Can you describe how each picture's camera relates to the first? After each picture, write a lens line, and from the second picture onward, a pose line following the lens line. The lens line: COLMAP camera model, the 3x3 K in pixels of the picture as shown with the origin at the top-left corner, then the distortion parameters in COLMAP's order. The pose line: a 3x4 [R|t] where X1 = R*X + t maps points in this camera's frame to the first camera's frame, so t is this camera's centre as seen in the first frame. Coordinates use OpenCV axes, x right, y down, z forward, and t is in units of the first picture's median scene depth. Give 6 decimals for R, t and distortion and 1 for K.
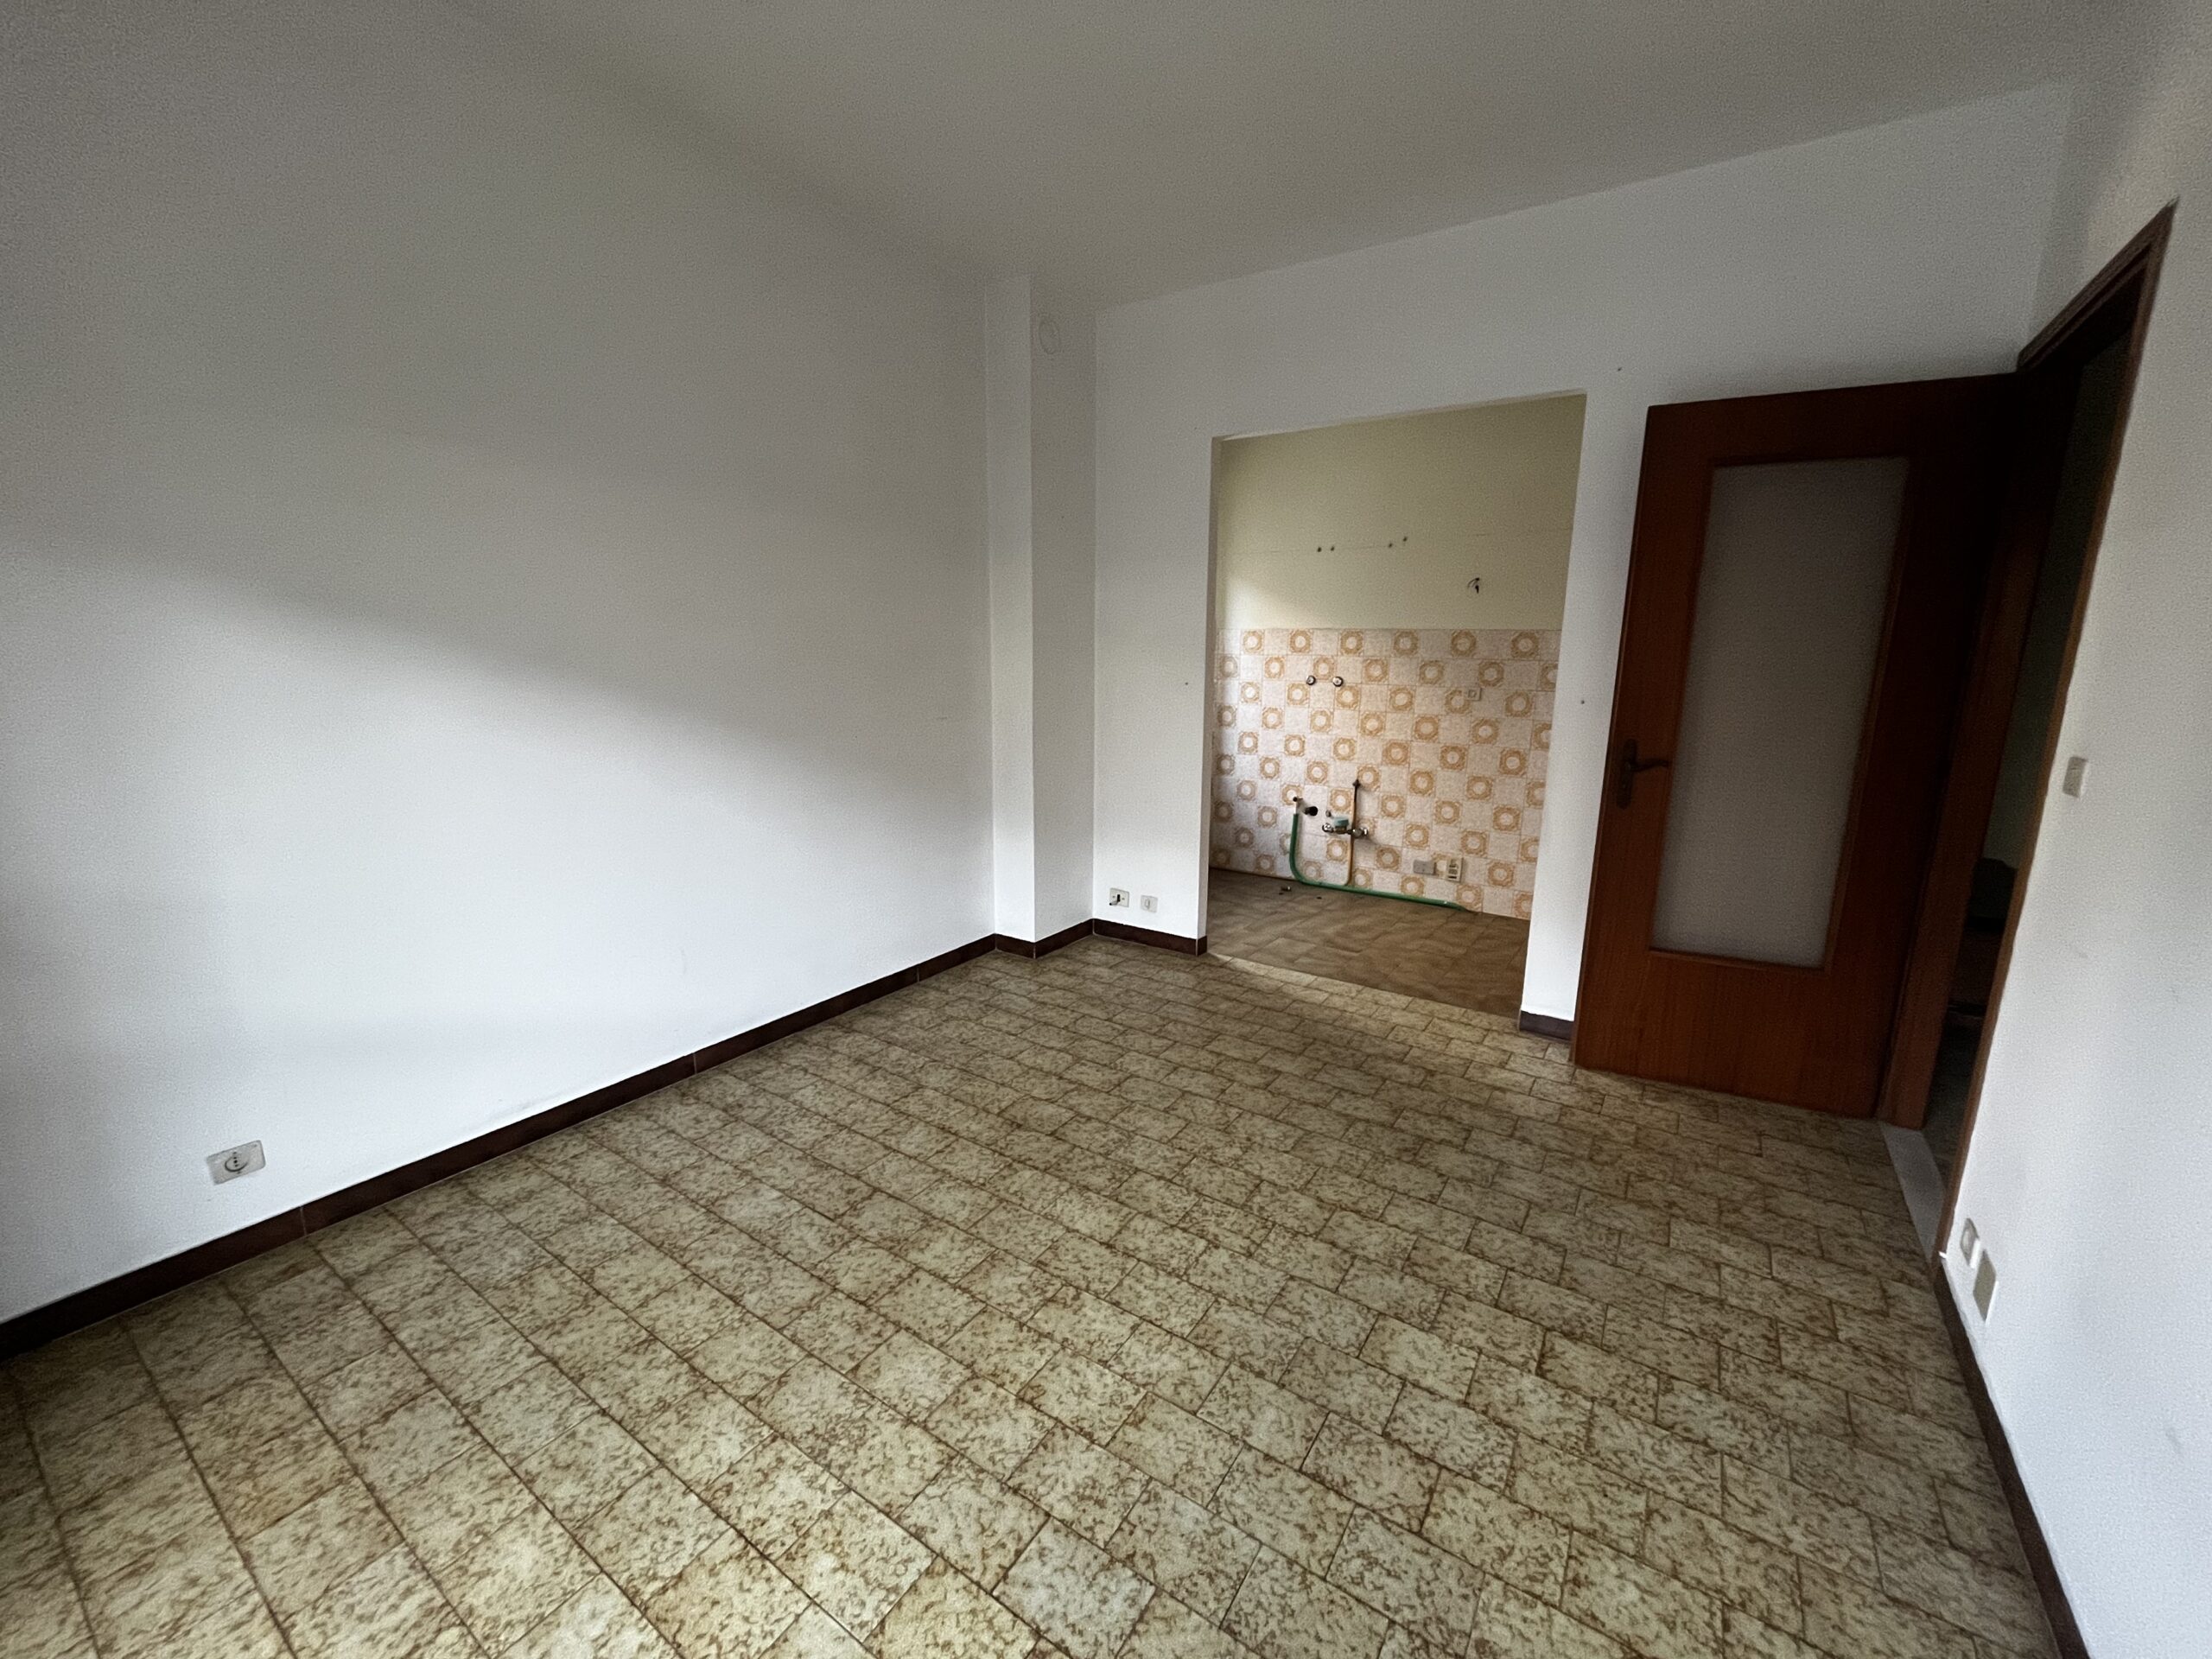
lens RADIAL K [[888.0, 0, 1107.5], [0, 888.0, 833.5], [0, 0, 1]] dist [-0.003288, 0.000245]
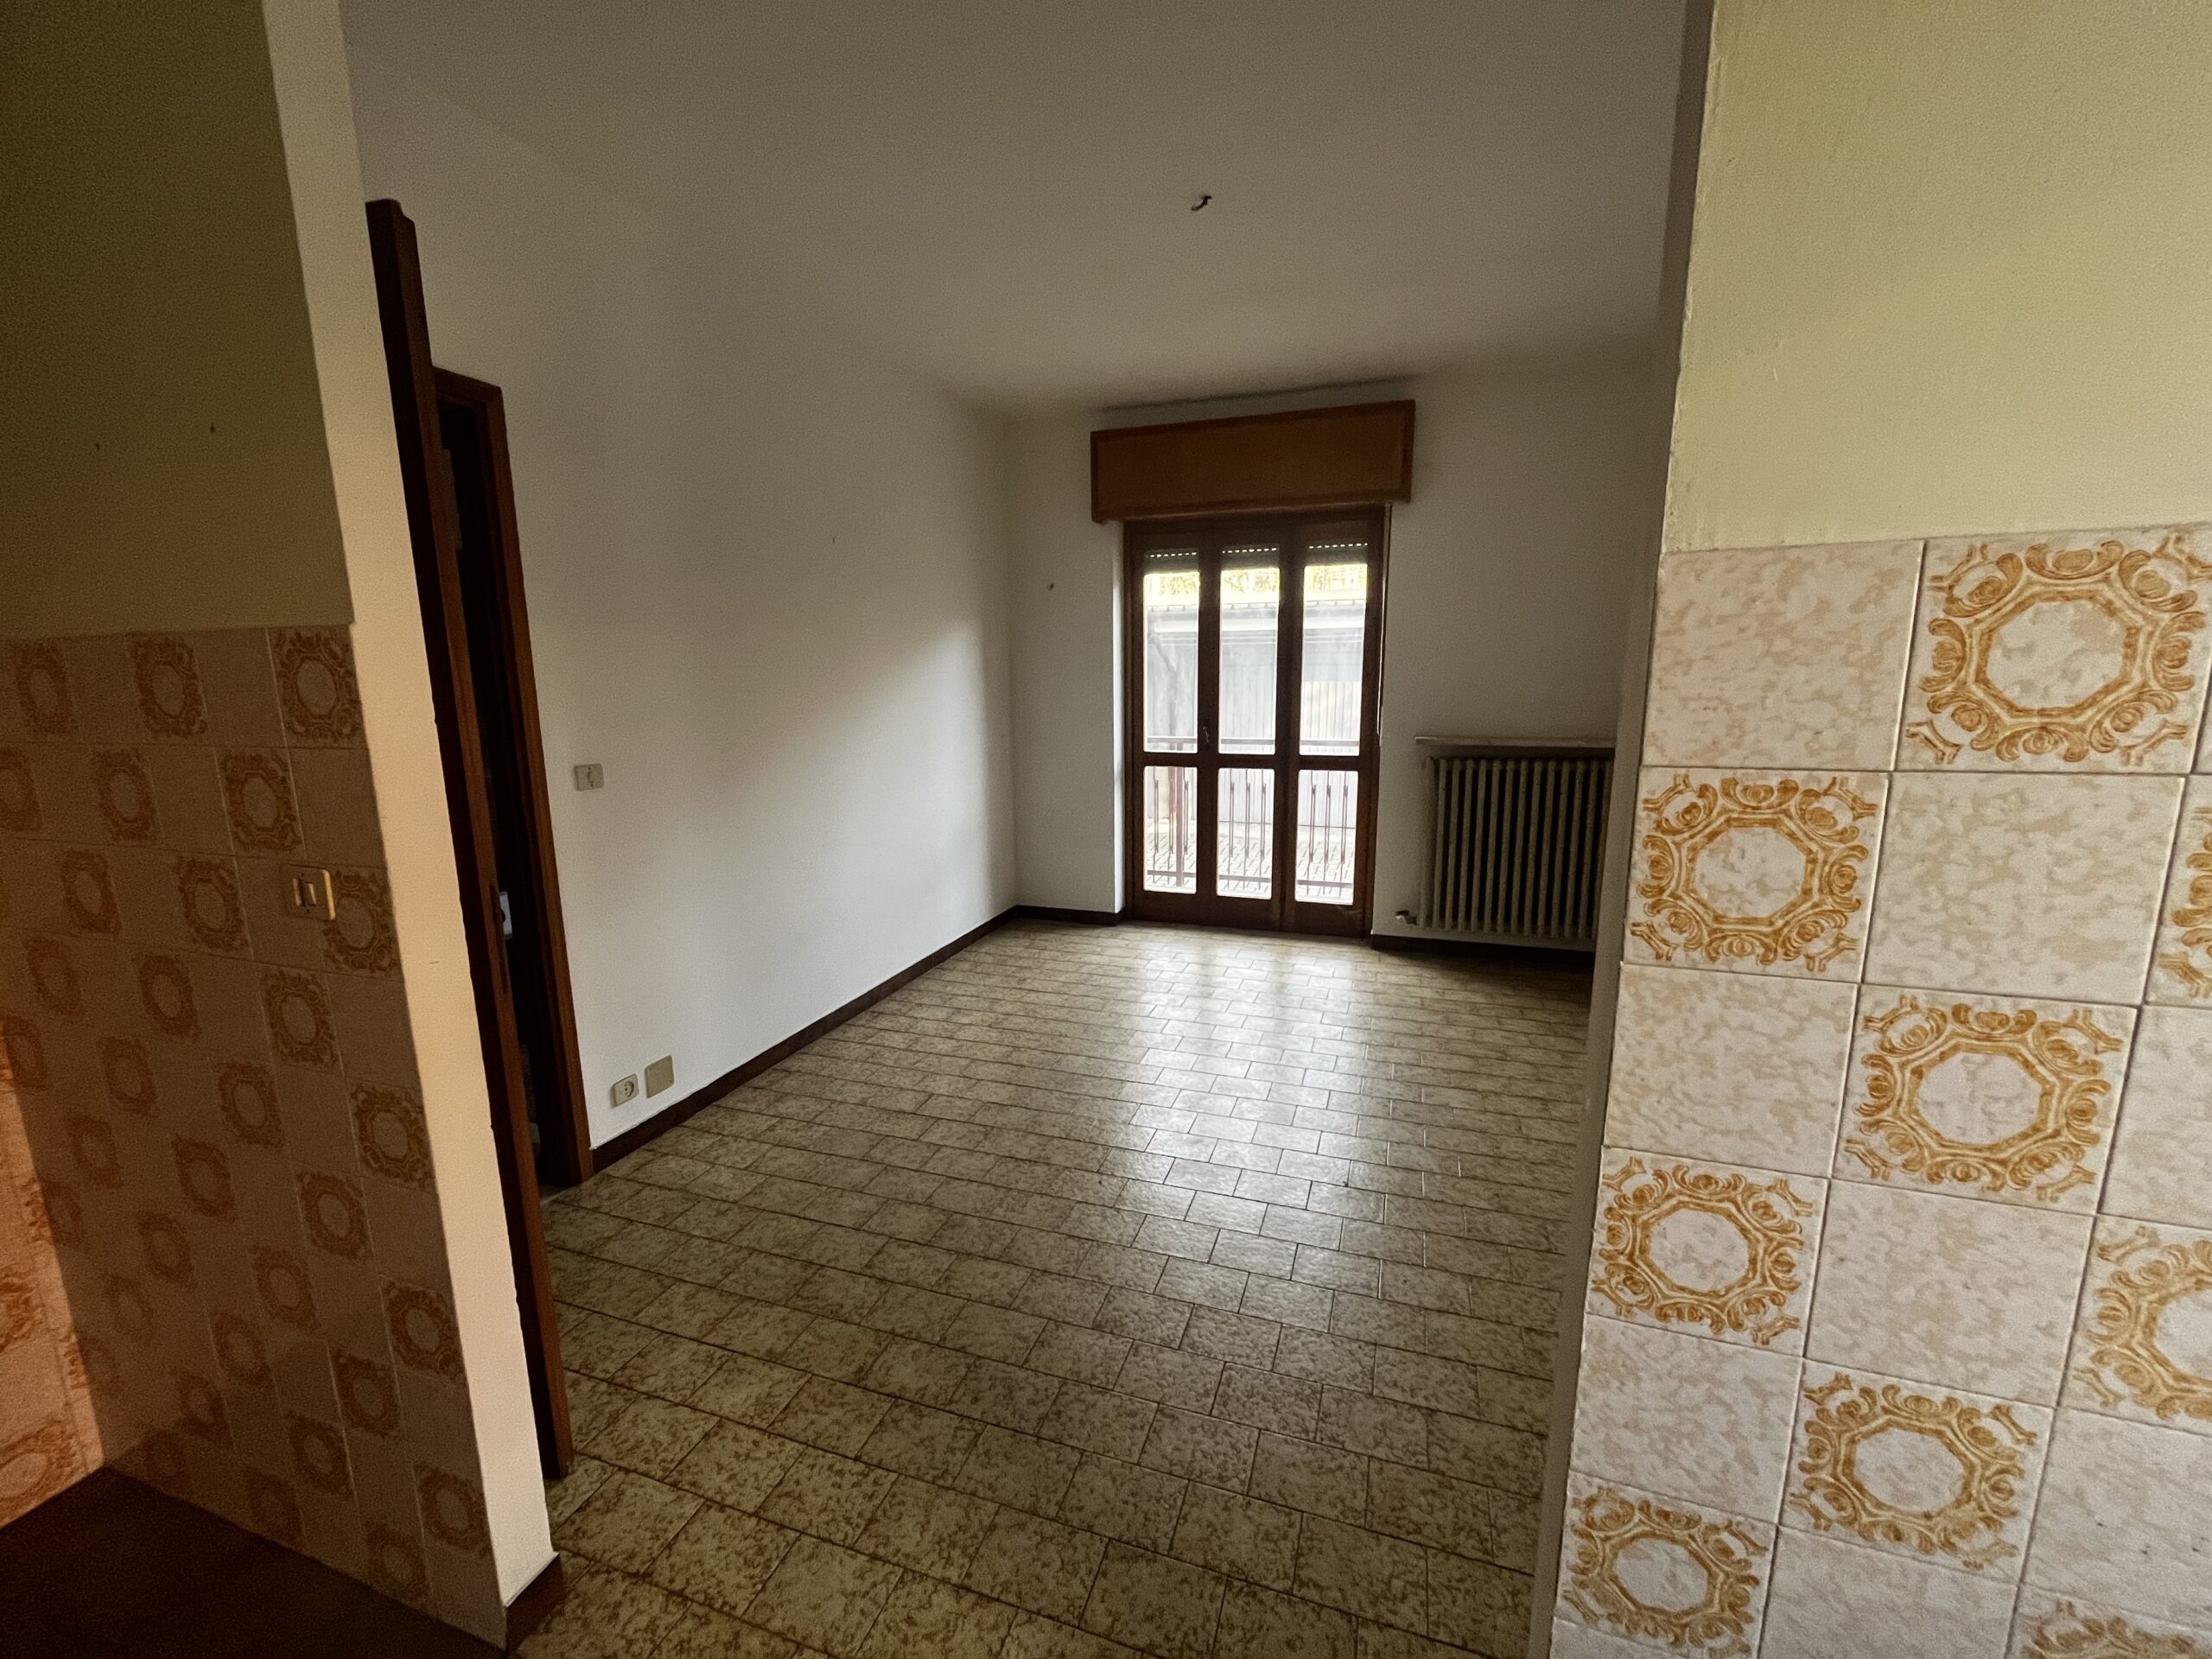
lens RADIAL K [[888.0, 0, 1107.6], [0, 888.0, 832.4], [0, 0, 1]] dist [-0.003288, 0.000245]
pose [[-0.966112, 0.042467, -0.254606, 0.345519], [-0.053135, 0.932528, 0.357166, -0.324873], [0.252595, 0.358591, -0.898671, 1.497118]]
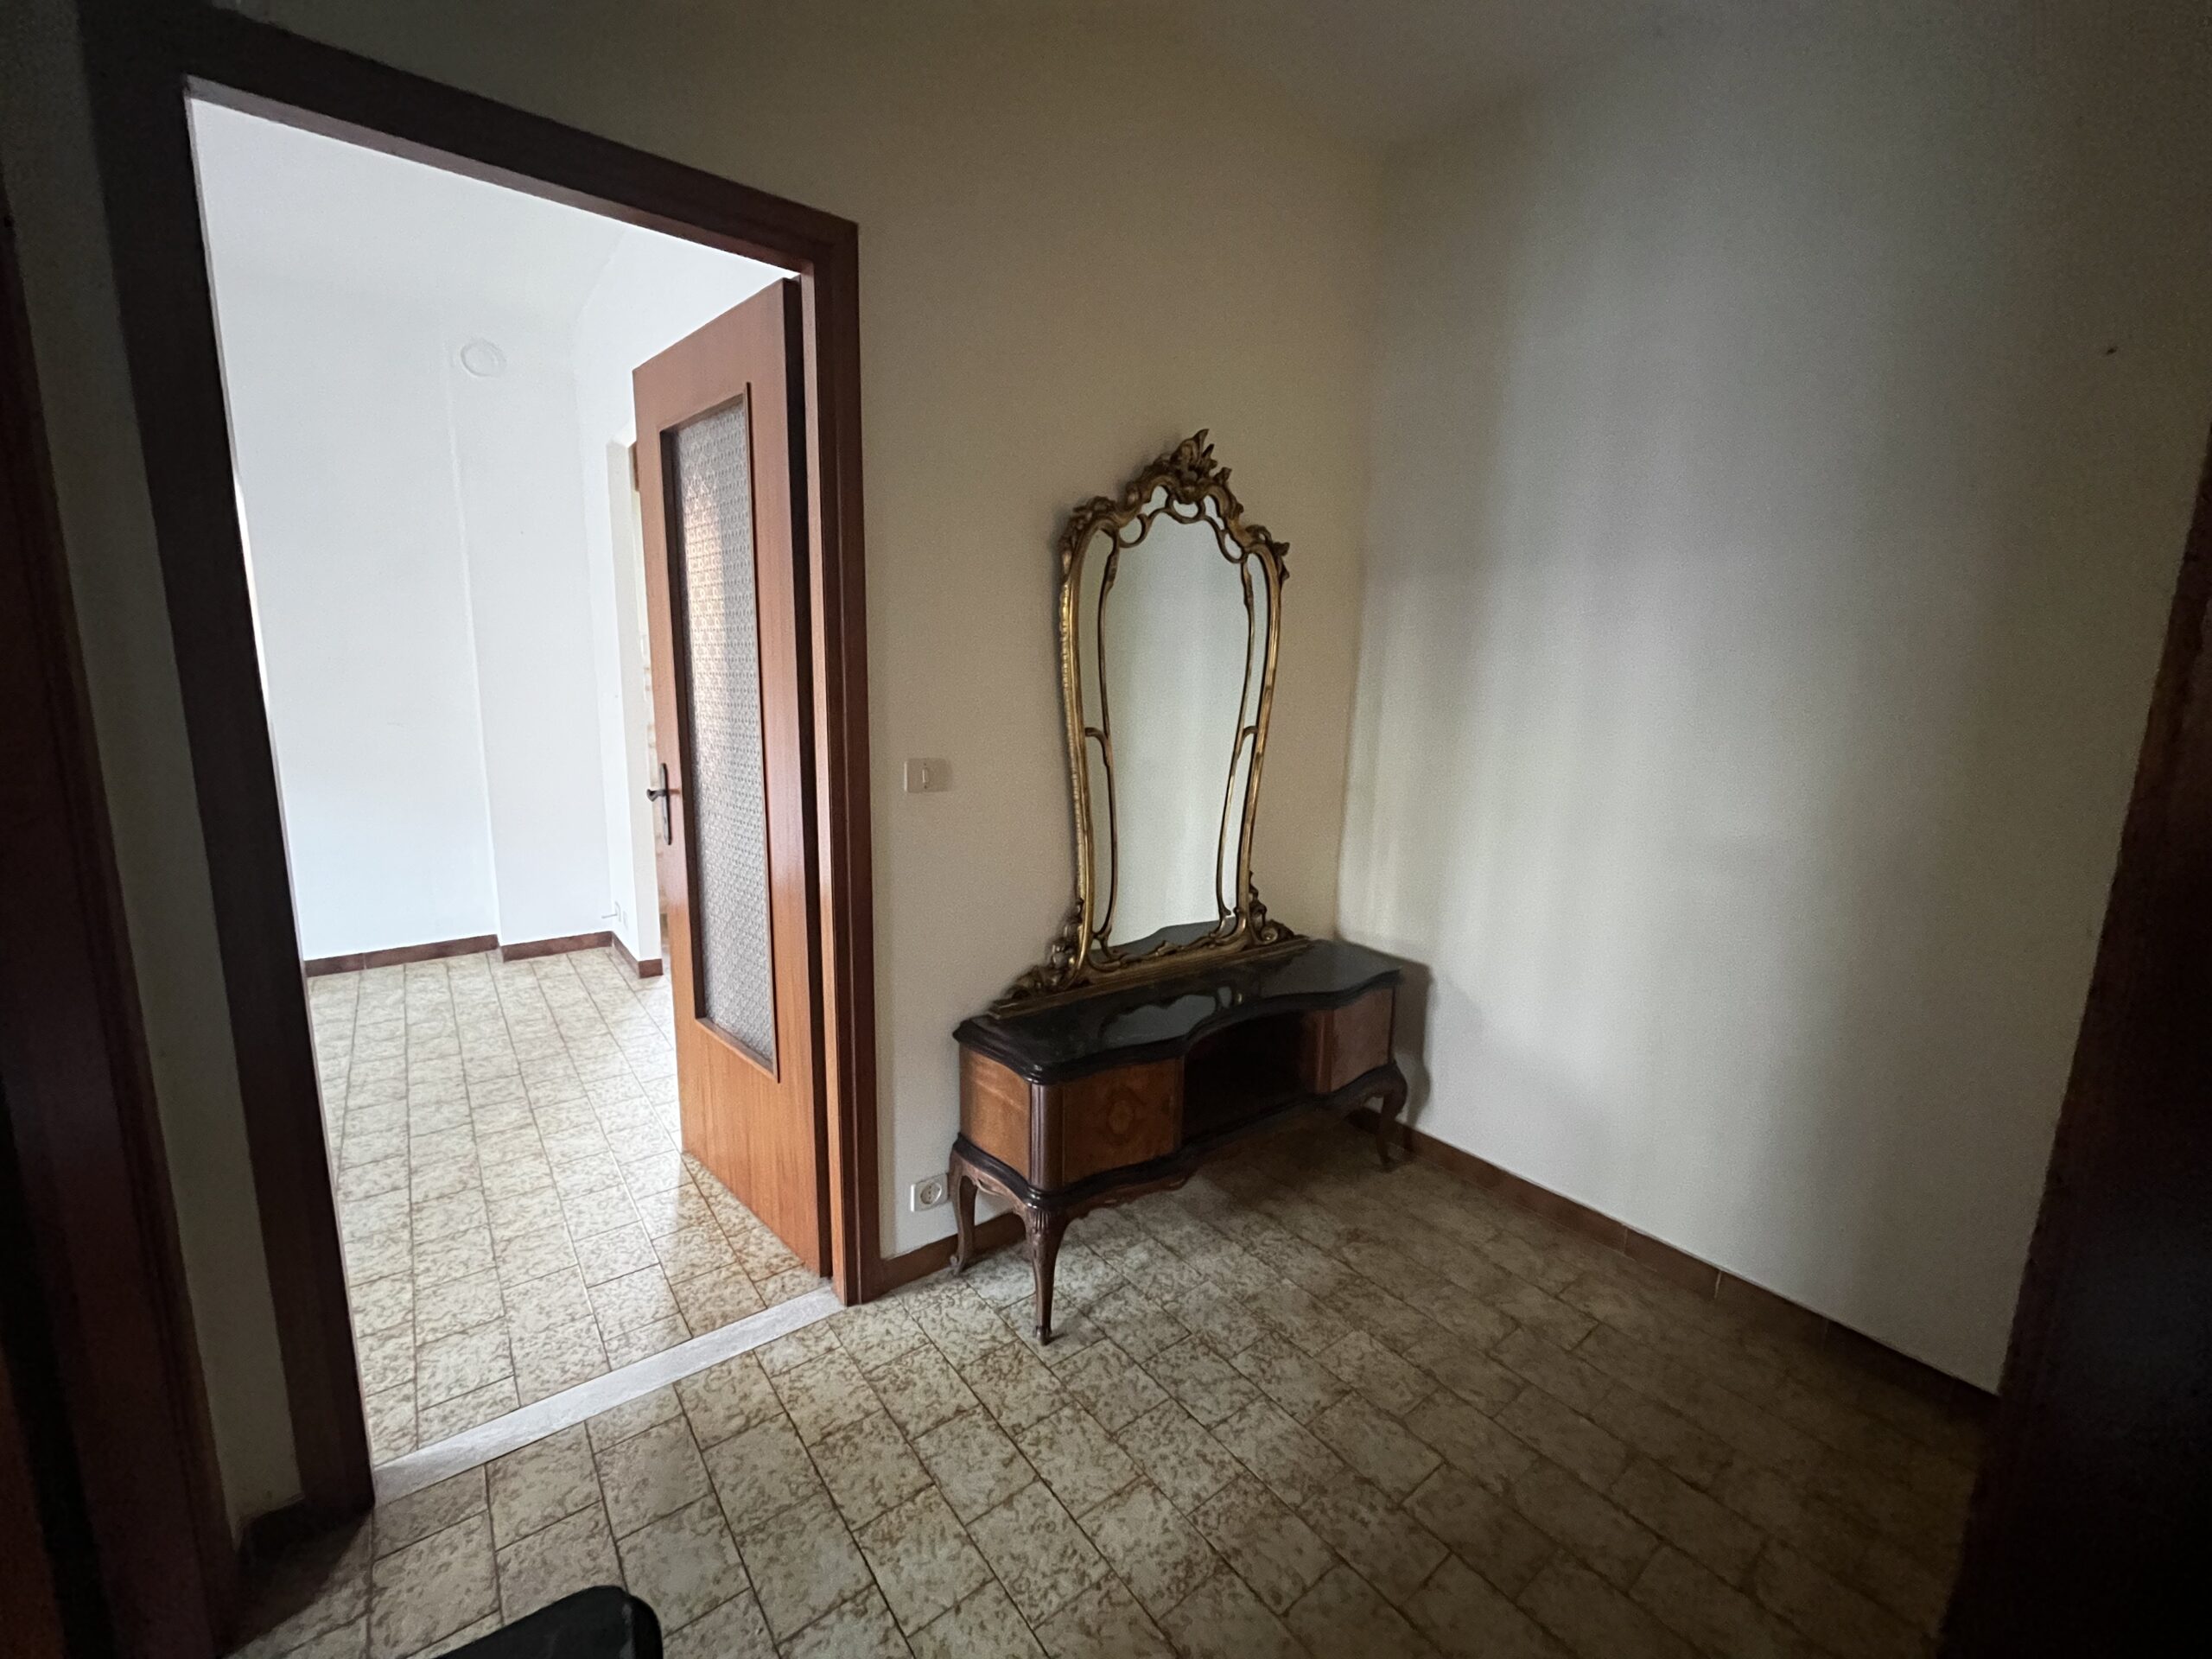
lens RADIAL K [[888.0, 0, 1103.6], [0, 888.0, 812.6], [0, 0, 1]] dist [-0.003288, 0.000245]
pose [[0.951189, 0.060030, -0.302714, 1.195806], [-0.077930, 0.995832, -0.047393, -0.049422], [0.298607, 0.068671, 0.951902, 0.305308]]
